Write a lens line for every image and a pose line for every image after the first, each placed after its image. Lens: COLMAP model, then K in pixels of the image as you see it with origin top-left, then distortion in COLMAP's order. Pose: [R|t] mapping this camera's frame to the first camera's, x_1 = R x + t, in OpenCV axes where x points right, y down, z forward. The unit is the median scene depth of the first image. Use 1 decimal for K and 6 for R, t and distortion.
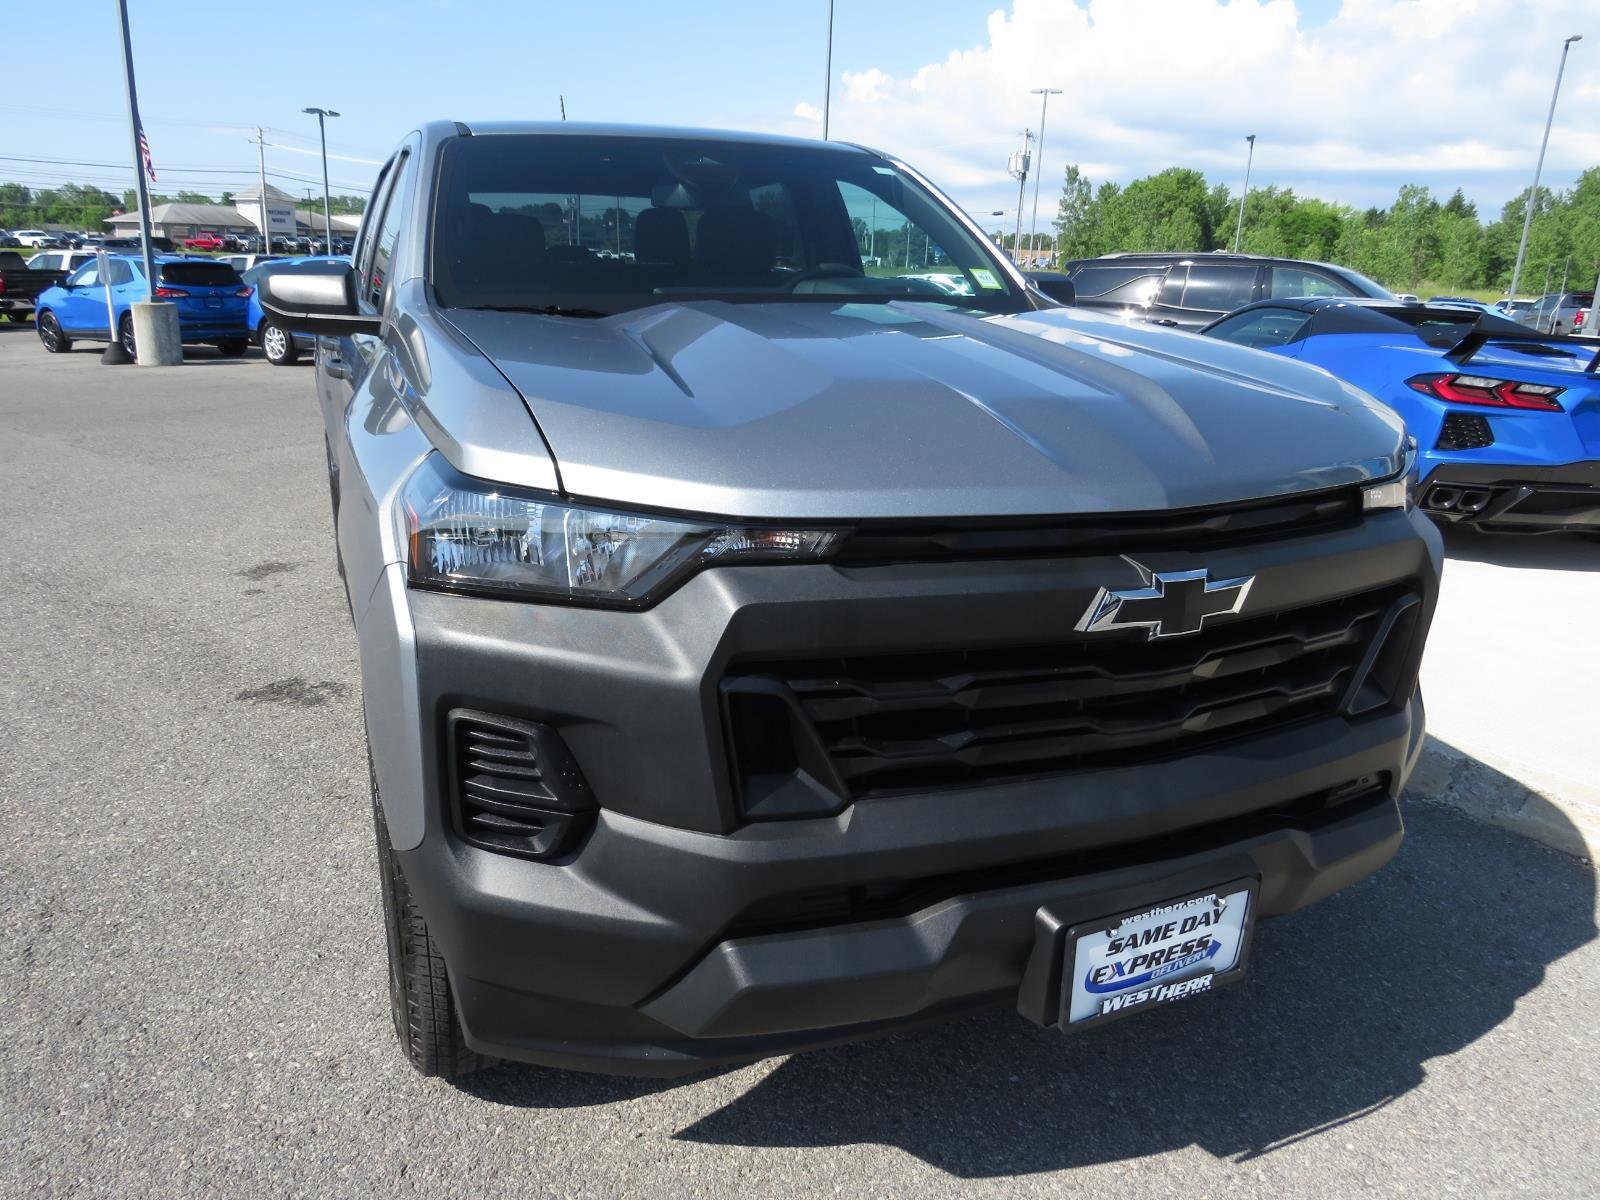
lens RADIAL K [[1165.5, 0, 797.9], [0, 1165.5, 637.9], [0, 0, 1]] dist [-0.046595, 0.036121]
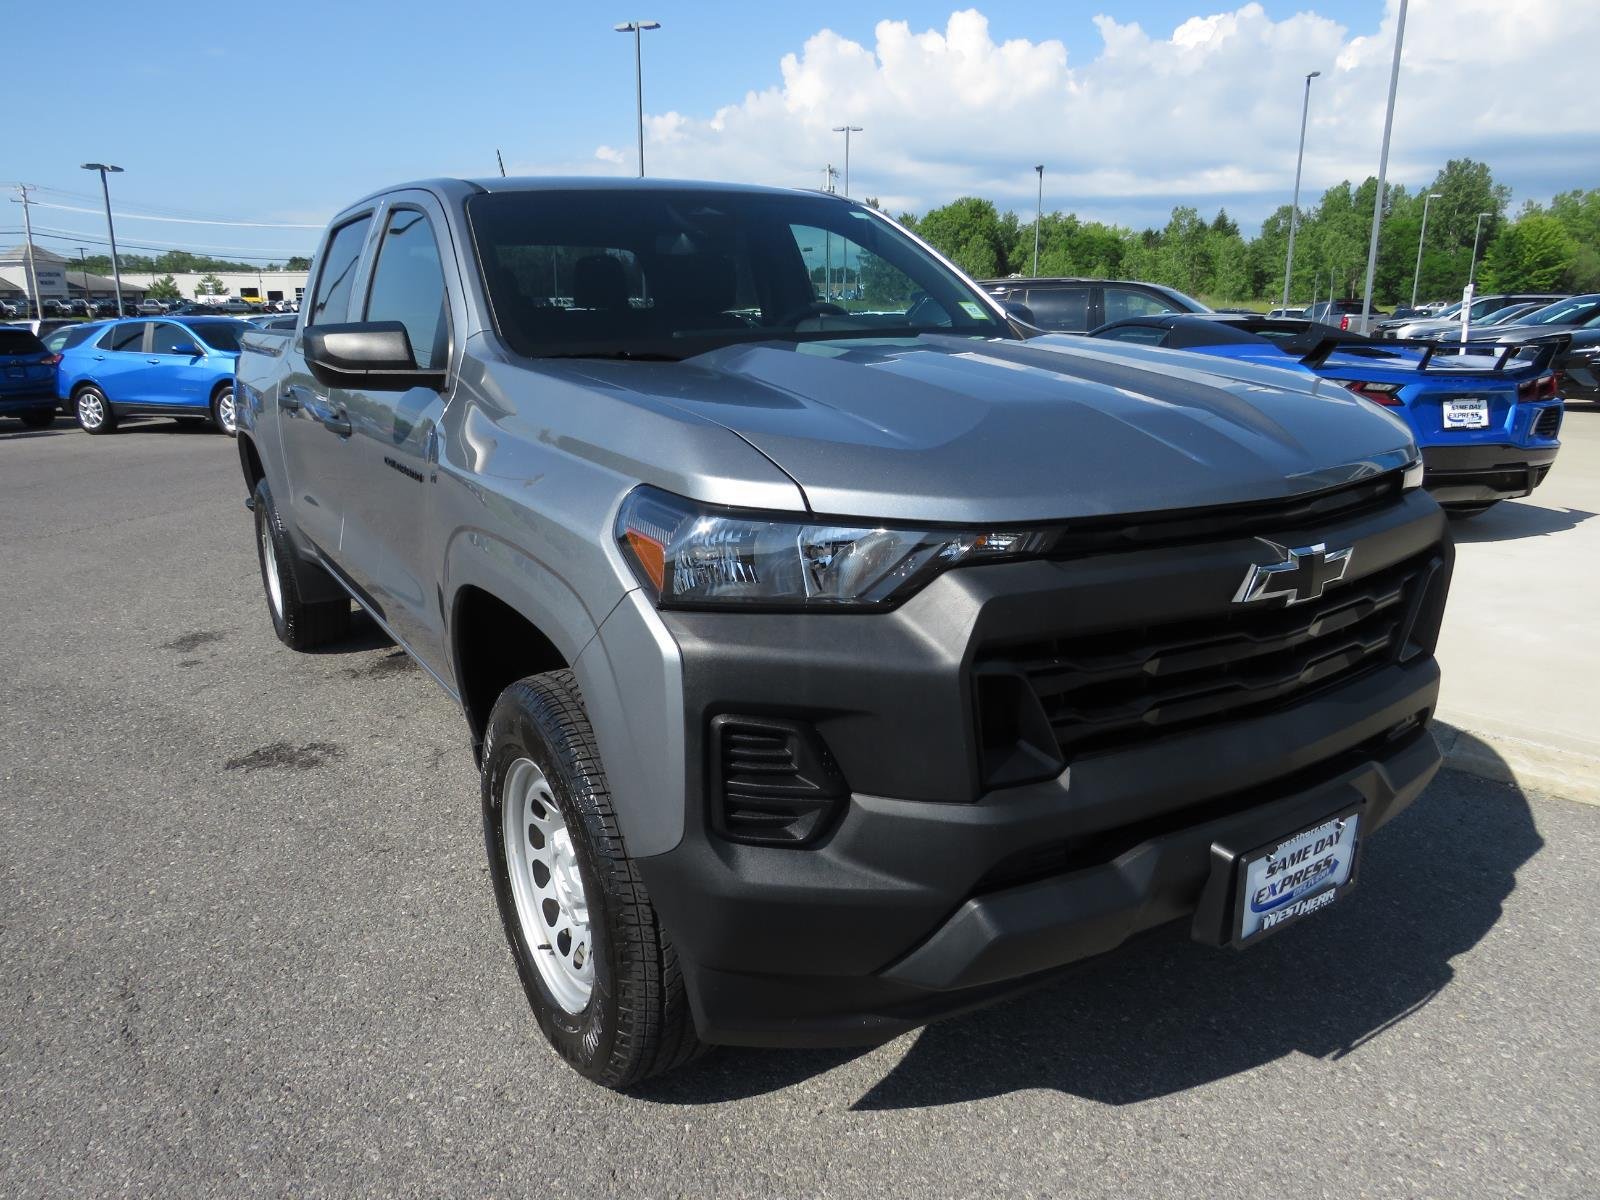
lens RADIAL K [[1165.7, 0, 800.2], [0, 1165.7, 637.1], [0, 0, 1]] dist [-0.050930, 0.040014]
pose [[0.985709, -0.083156, 0.146505, -0.239155], [0.087452, 0.995900, -0.023125, 0.011891], [-0.143982, 0.035606, 0.988940, -0.065798]]
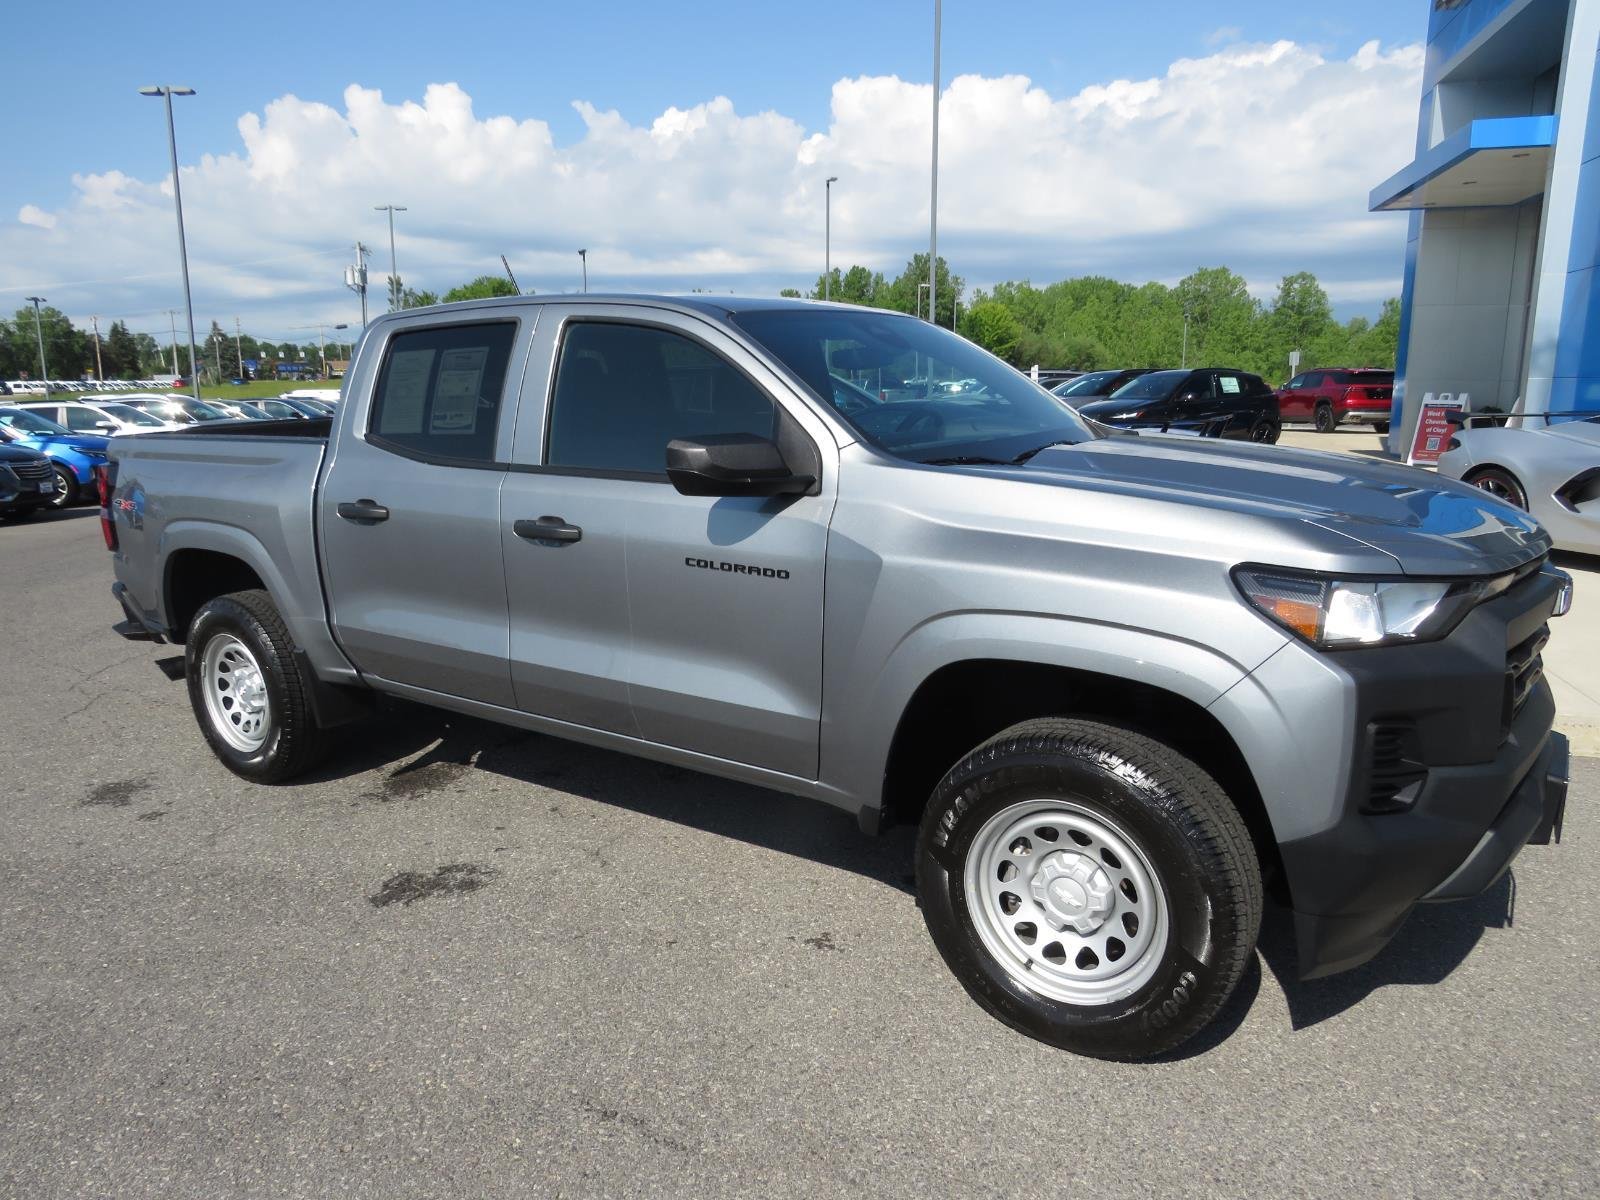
lens RADIAL K [[1165.0, 0, 803.2], [0, 1165.0, 646.8], [0, 0, 1]] dist [-0.035789, 0.006641]
pose [[0.836320, -0.166912, 0.522217, -1.098256], [0.205703, 0.978472, -0.016688, -0.107687], [-0.508189, 0.121378, 0.852650, 0.043664]]
